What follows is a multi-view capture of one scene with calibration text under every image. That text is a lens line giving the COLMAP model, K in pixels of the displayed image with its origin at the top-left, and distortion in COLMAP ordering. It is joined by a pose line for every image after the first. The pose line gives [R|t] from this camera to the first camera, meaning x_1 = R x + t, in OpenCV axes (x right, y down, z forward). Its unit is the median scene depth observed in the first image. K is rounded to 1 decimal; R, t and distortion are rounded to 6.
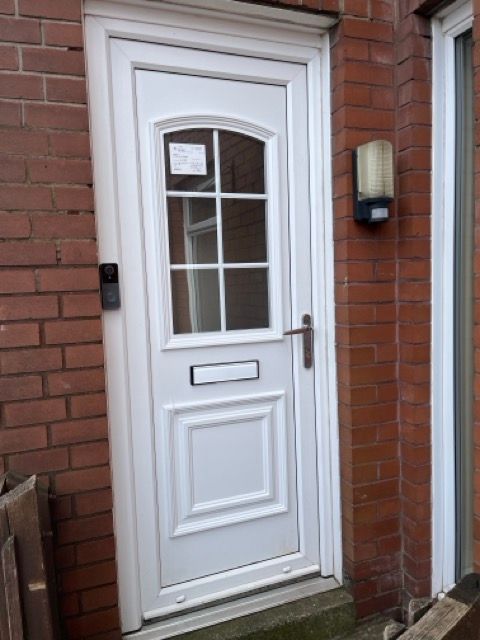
lens RADIAL K [[458.8, 0, 239.5], [0, 458.8, 308.4], [0, 0, 1]] dist [-0.039147, -0.003632]
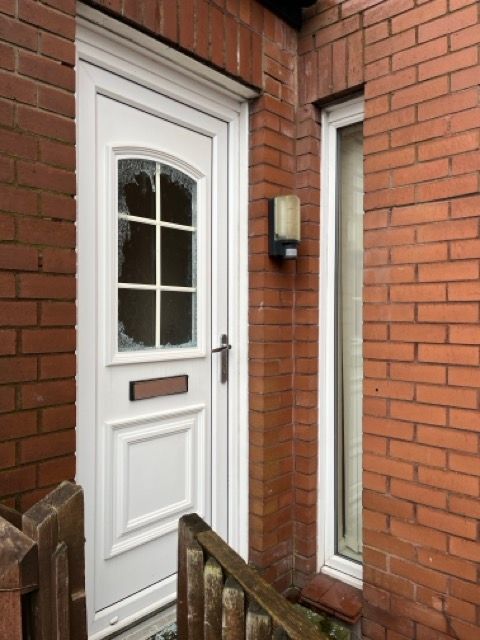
lens RADIAL K [[478.4, 0, 240.0], [0, 478.4, 320.0], [0, 0, 1]] dist [-0.051173, -0.007613]
pose [[0.880760, 0.029045, 0.472672, -0.407310], [0.008213, 0.997030, -0.076569, 0.073026], [-0.473492, 0.071321, 0.877906, -0.069799]]
